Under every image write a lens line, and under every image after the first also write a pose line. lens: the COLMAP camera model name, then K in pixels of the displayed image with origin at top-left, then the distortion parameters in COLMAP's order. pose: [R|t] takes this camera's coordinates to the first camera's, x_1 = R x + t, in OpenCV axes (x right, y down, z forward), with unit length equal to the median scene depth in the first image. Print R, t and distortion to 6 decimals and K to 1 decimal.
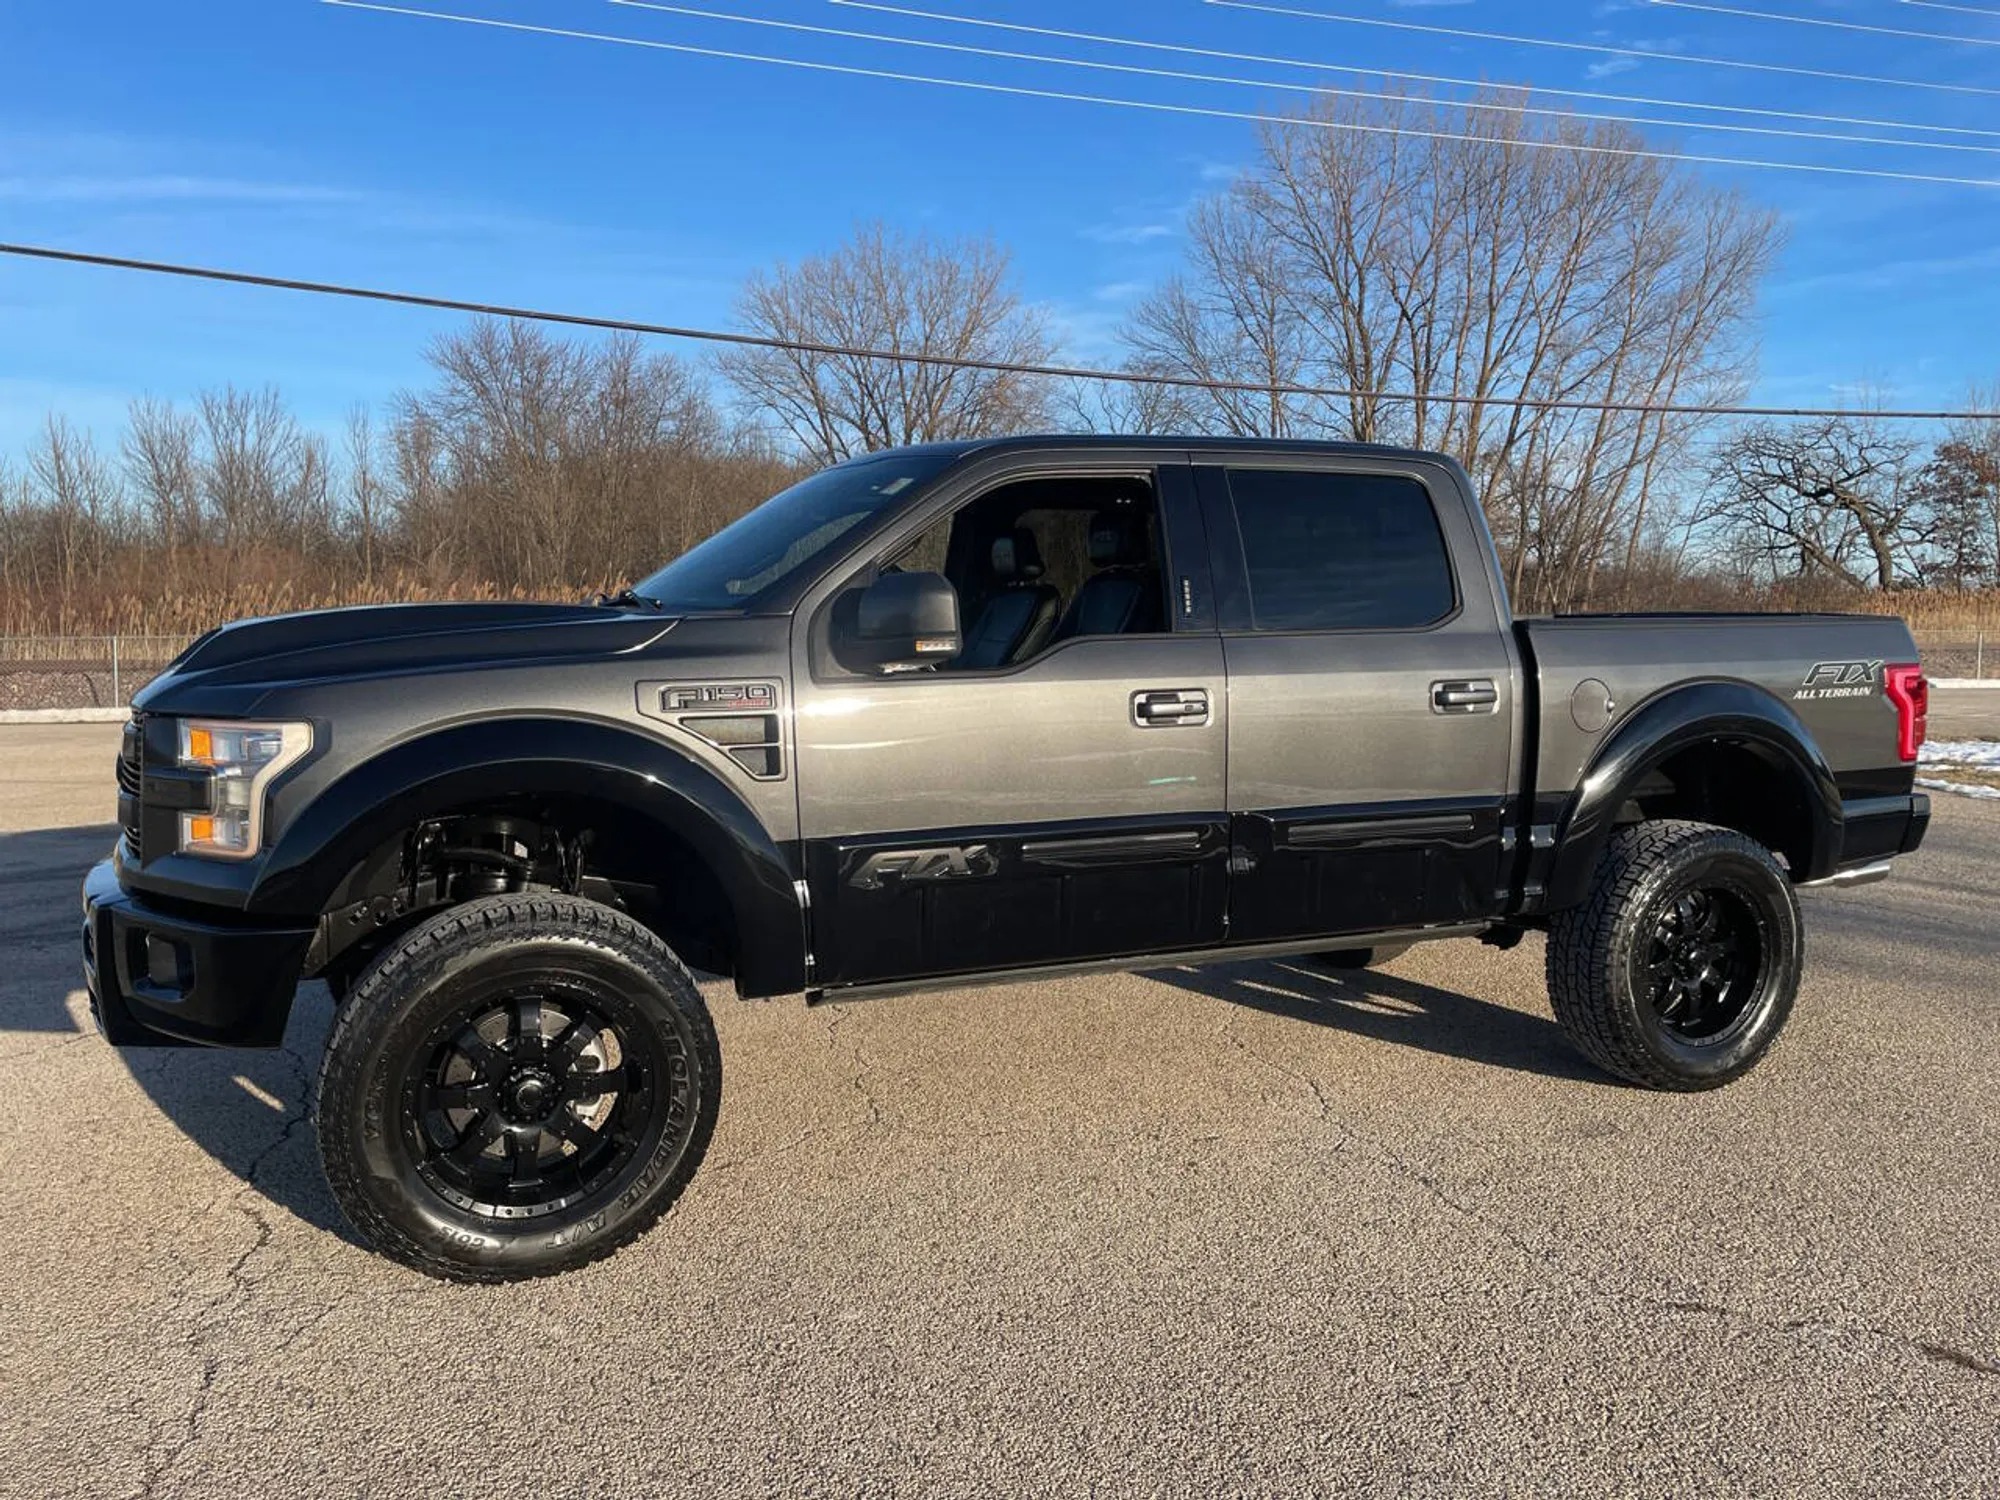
lens RADIAL K [[1507.0, 0, 1005.0], [0, 1507.0, 742.7], [0, 0, 1]] dist [0.088380, -0.112964]
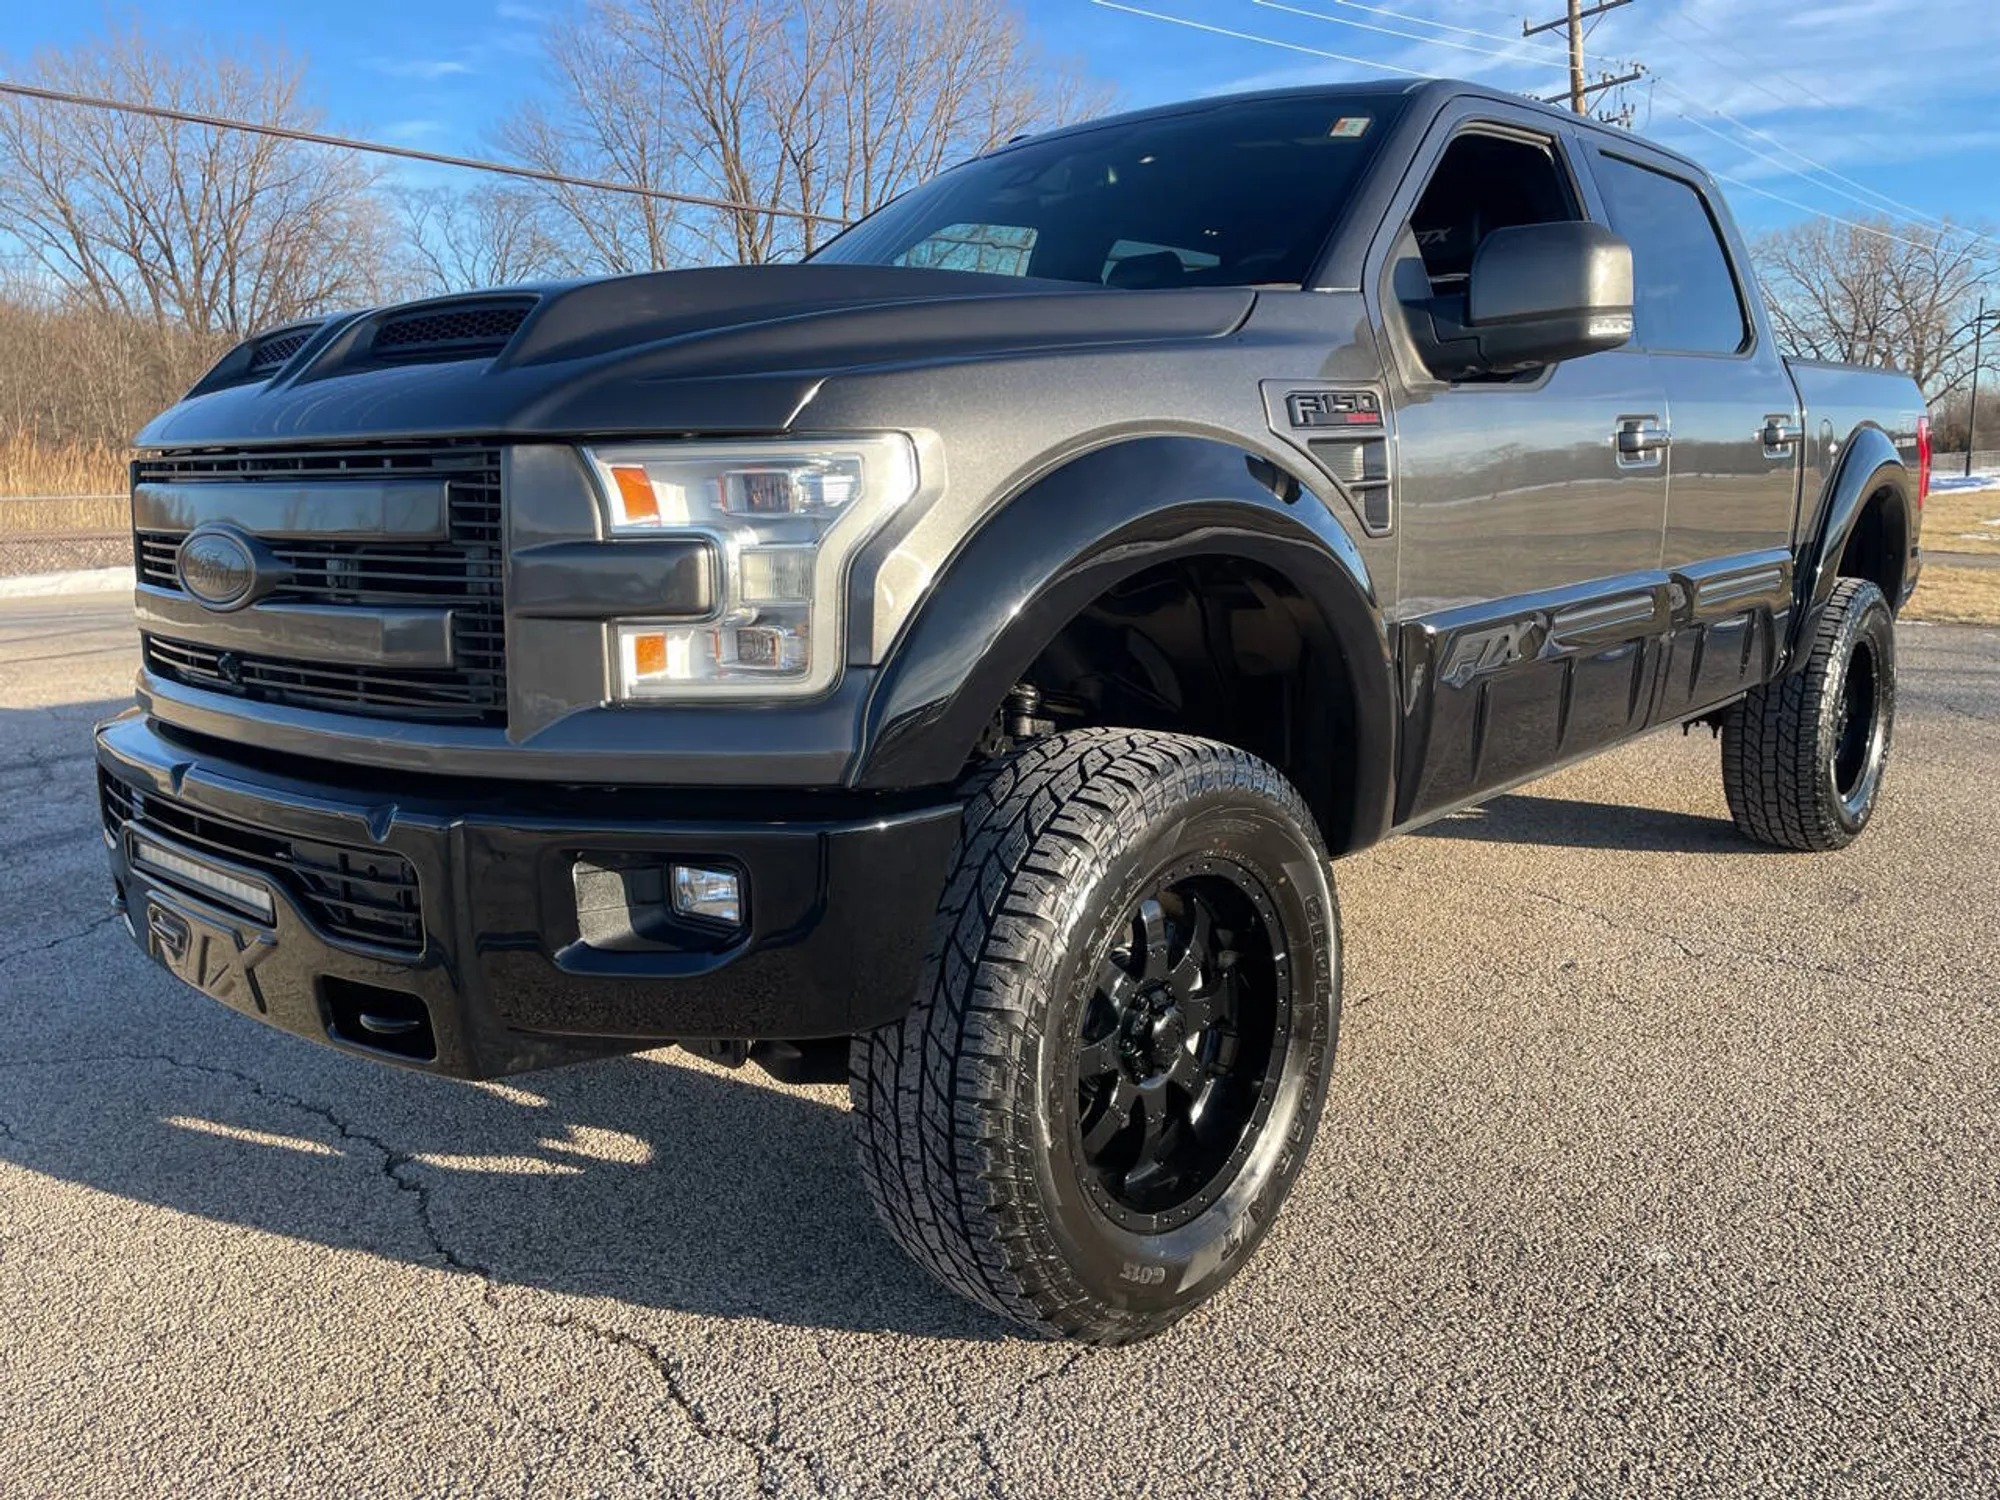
lens RADIAL K [[1507.0, 0, 1020.7], [0, 1507.0, 744.5], [0, 0, 1]] dist [0.088380, -0.112964]
pose [[0.907784, -0.095952, 0.408314, -0.123114], [0.059787, 0.993143, 0.100462, 0.008289], [-0.415154, -0.066787, 0.907296, 0.091129]]
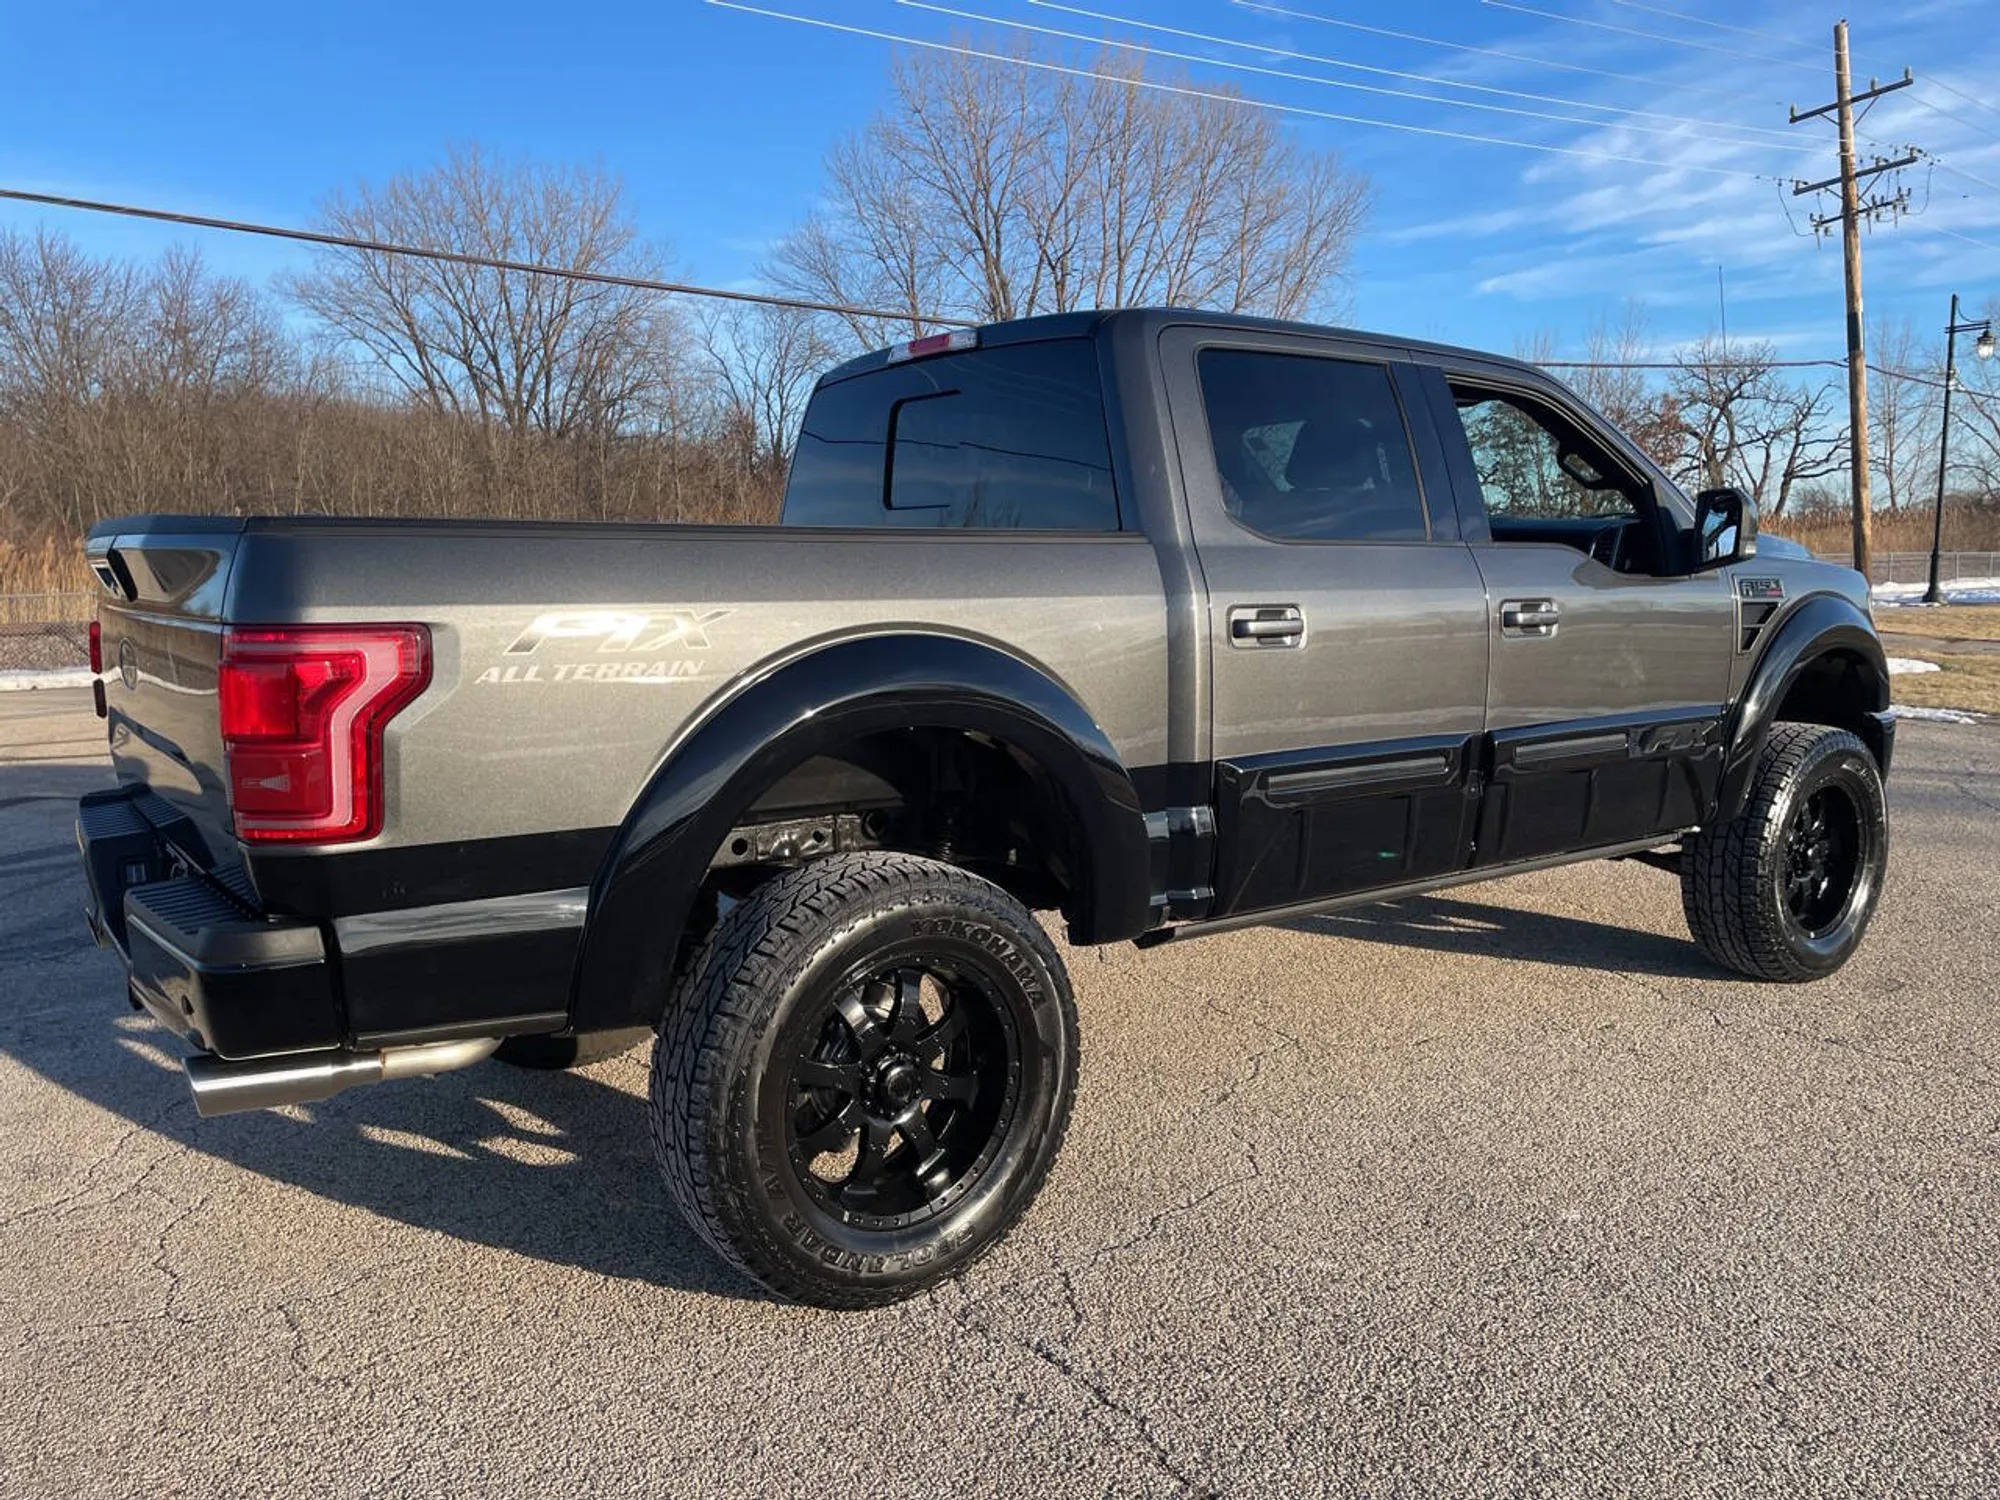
lens RADIAL K [[1507.0, 0, 1005.4], [0, 1507.0, 741.0], [0, 0, 1]] dist [0.088380, -0.112964]
pose [[0.966014, -0.051059, 0.253398, -0.132870], [0.042610, 0.998341, 0.038725, 0.001612], [-0.254955, -0.026612, 0.966587, 0.024302]]
